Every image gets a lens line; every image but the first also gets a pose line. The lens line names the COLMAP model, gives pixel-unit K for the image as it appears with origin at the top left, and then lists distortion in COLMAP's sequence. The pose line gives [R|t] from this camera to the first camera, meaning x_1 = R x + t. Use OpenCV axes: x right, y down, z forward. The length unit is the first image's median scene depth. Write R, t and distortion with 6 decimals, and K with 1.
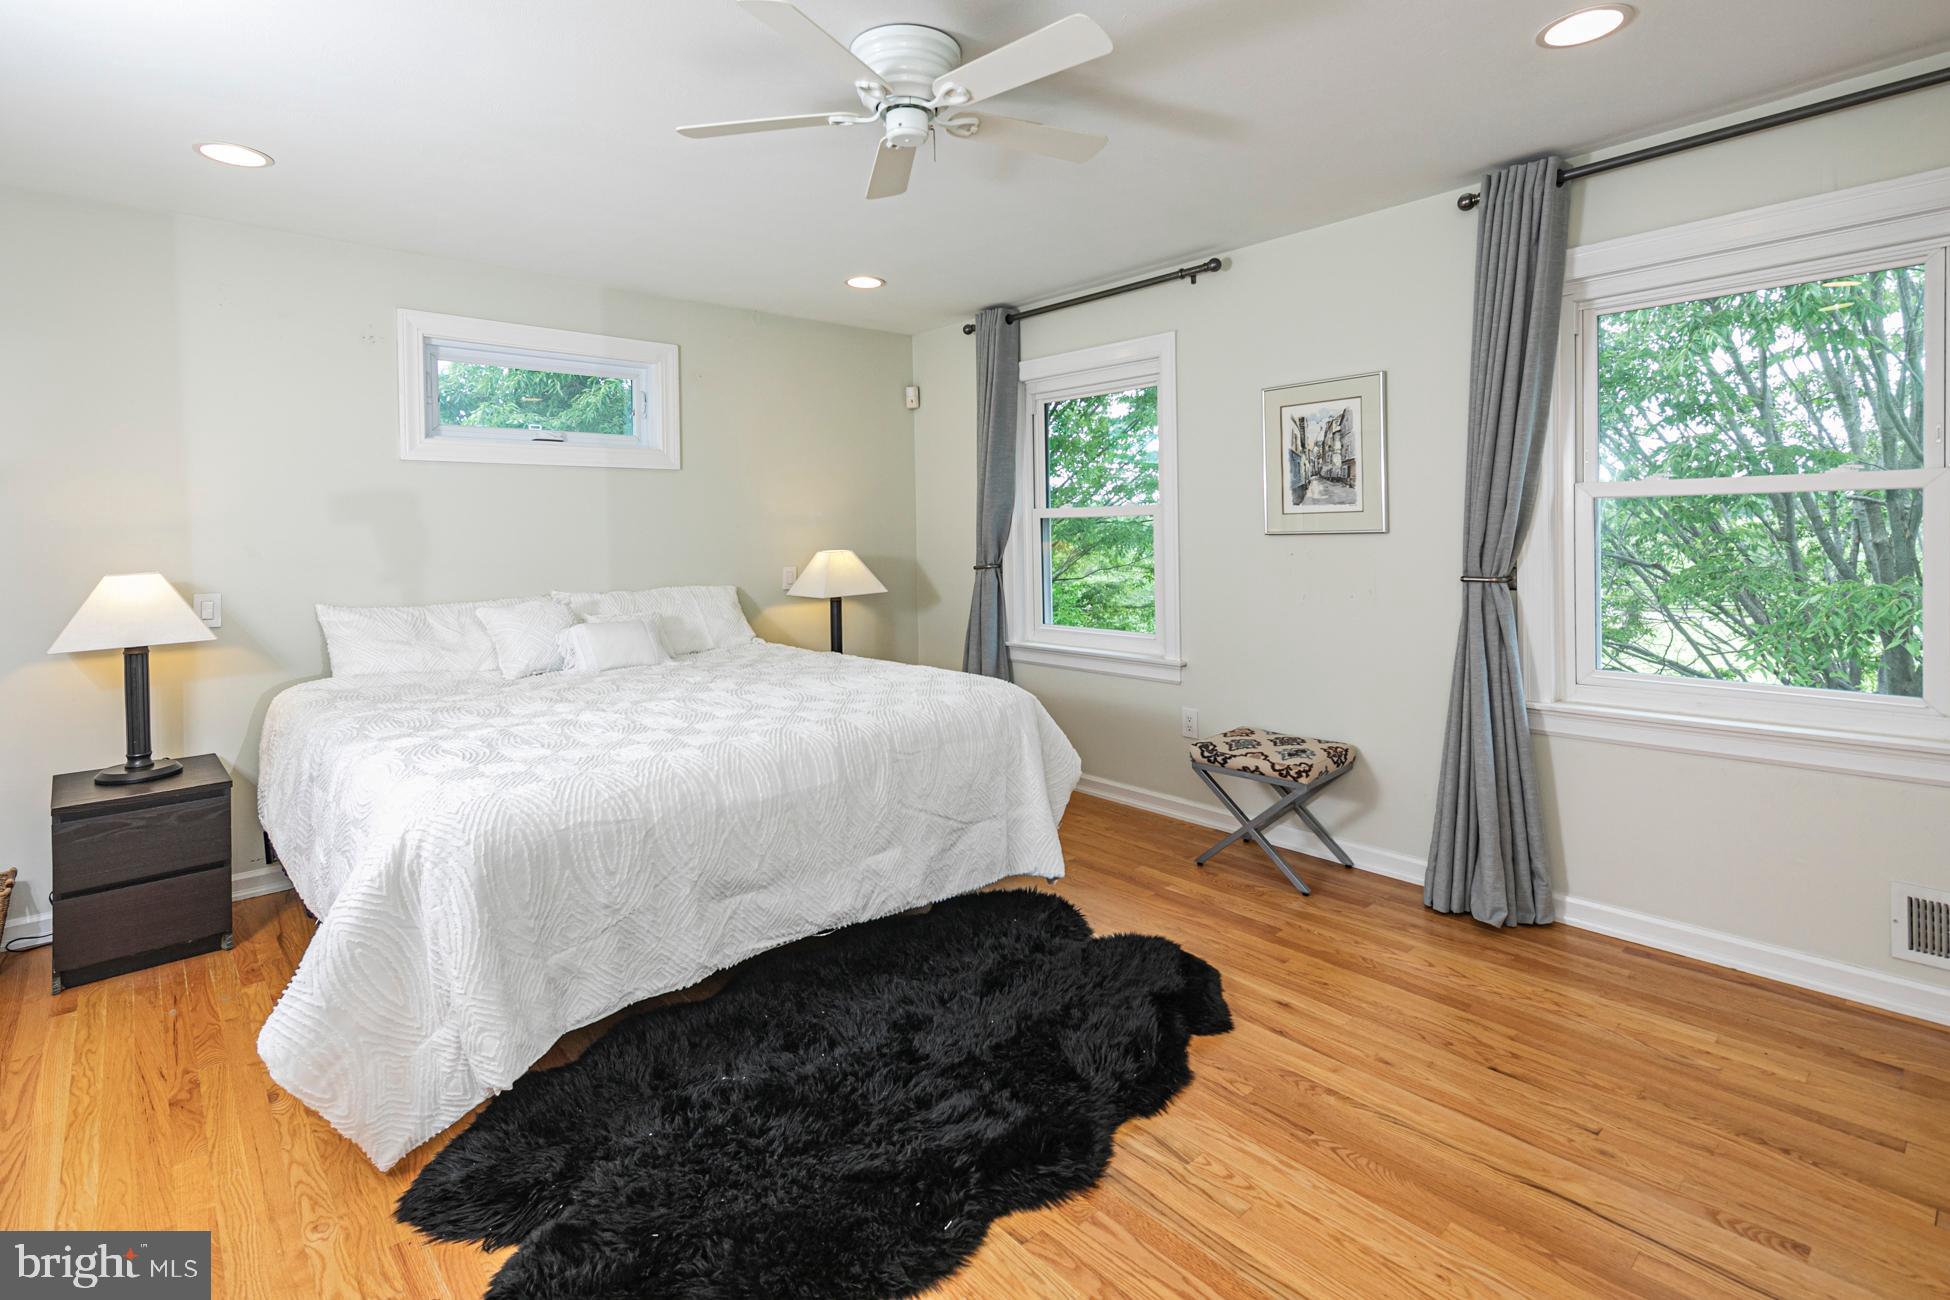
lens RADIAL K [[958.4, 0, 961.6], [0, 958.4, 529.1], [0, 0, 1]] dist [-0.001201, -0.001171]
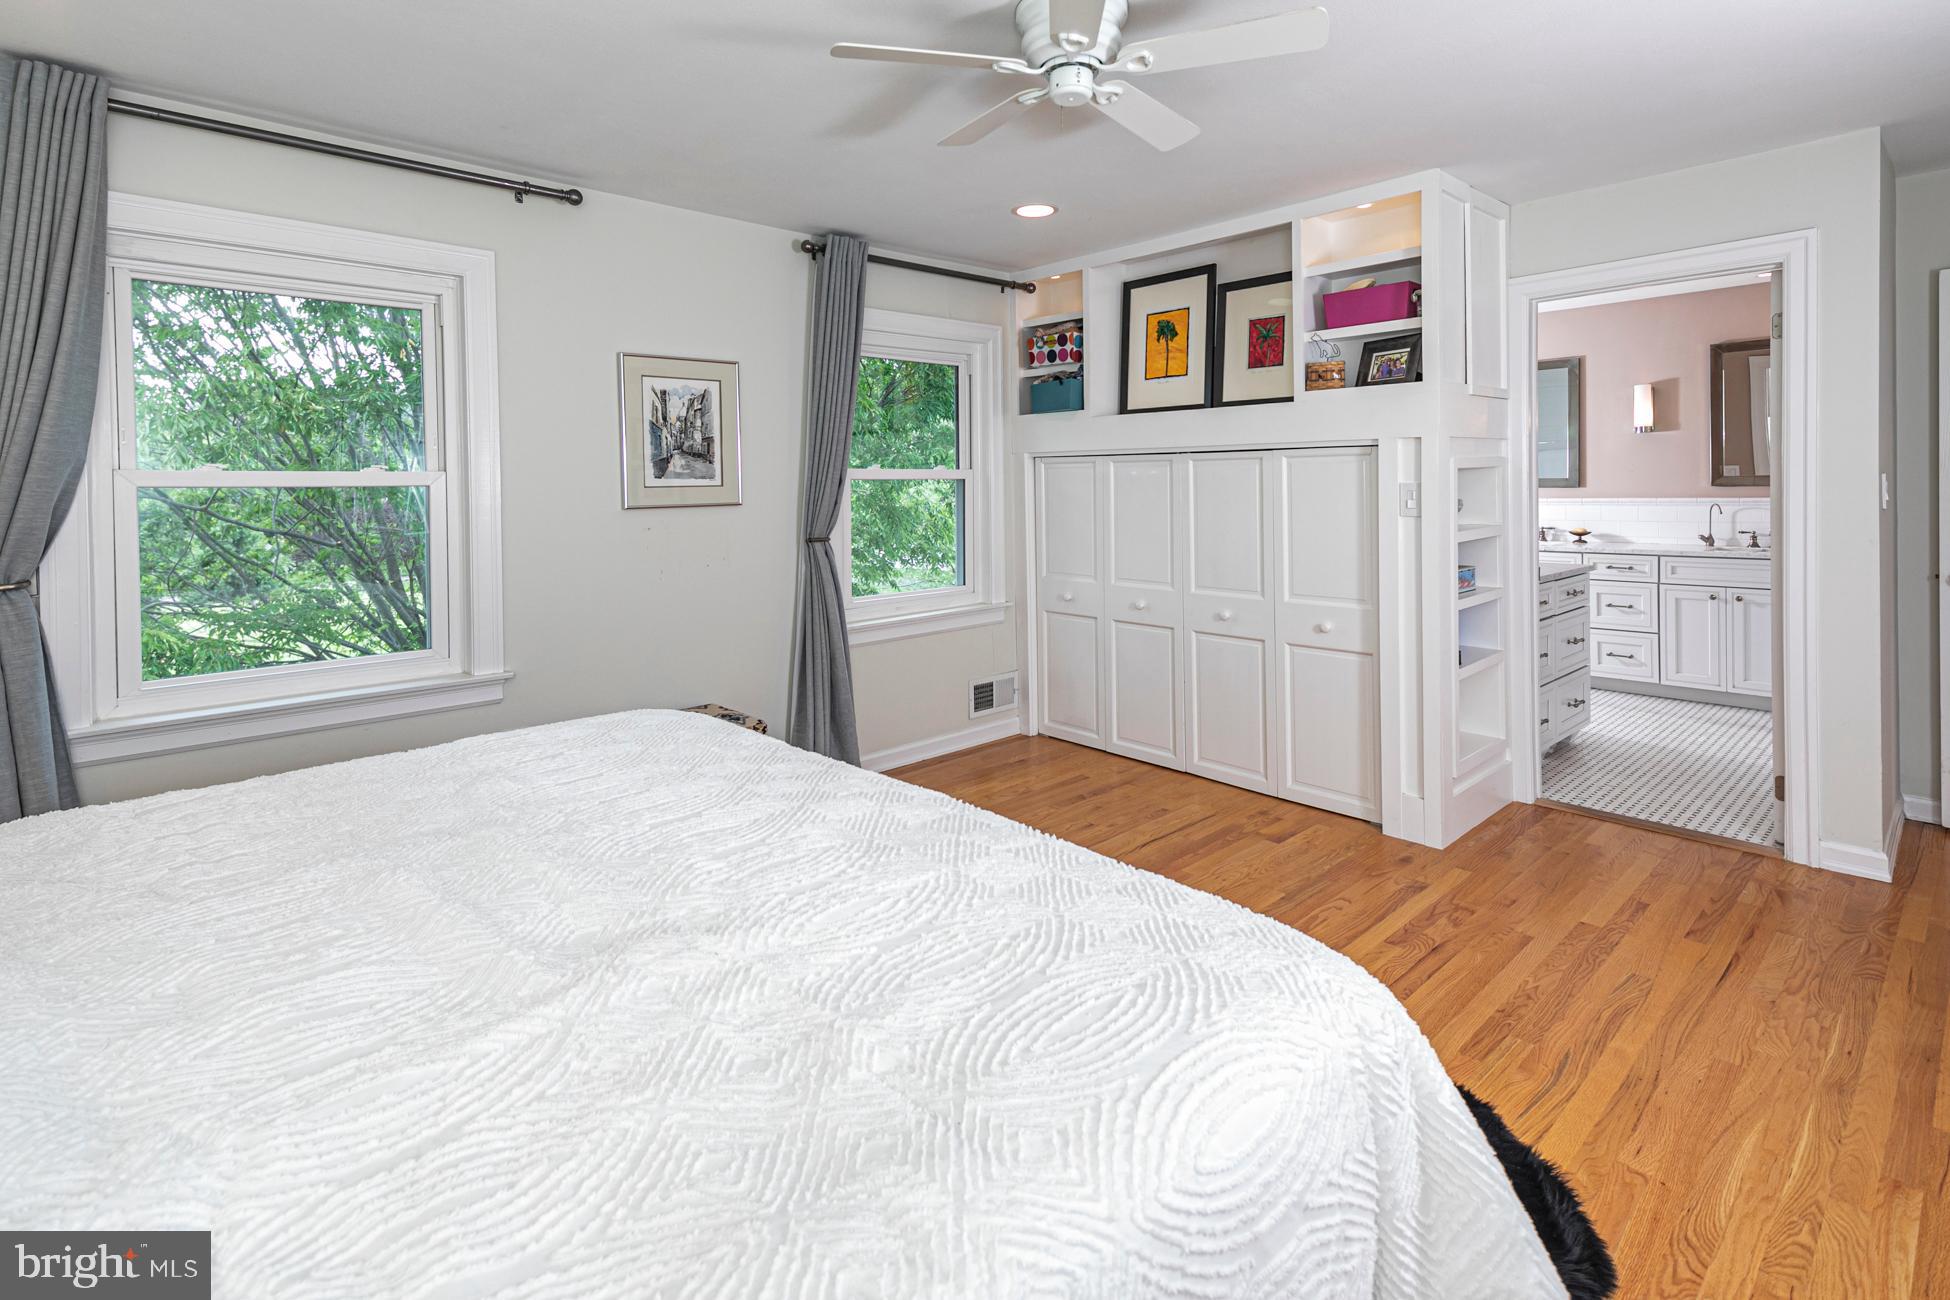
lens RADIAL K [[958.4, 0, 935.7], [0, 958.4, 501.3], [0, 0, 1]] dist [-0.001201, -0.001171]
pose [[-0.053745, 0.011629, 0.998487, -0.659499], [0.020618, 0.999732, -0.010534, 0.015195], [-0.998342, 0.020021, -0.053971, 0.782203]]
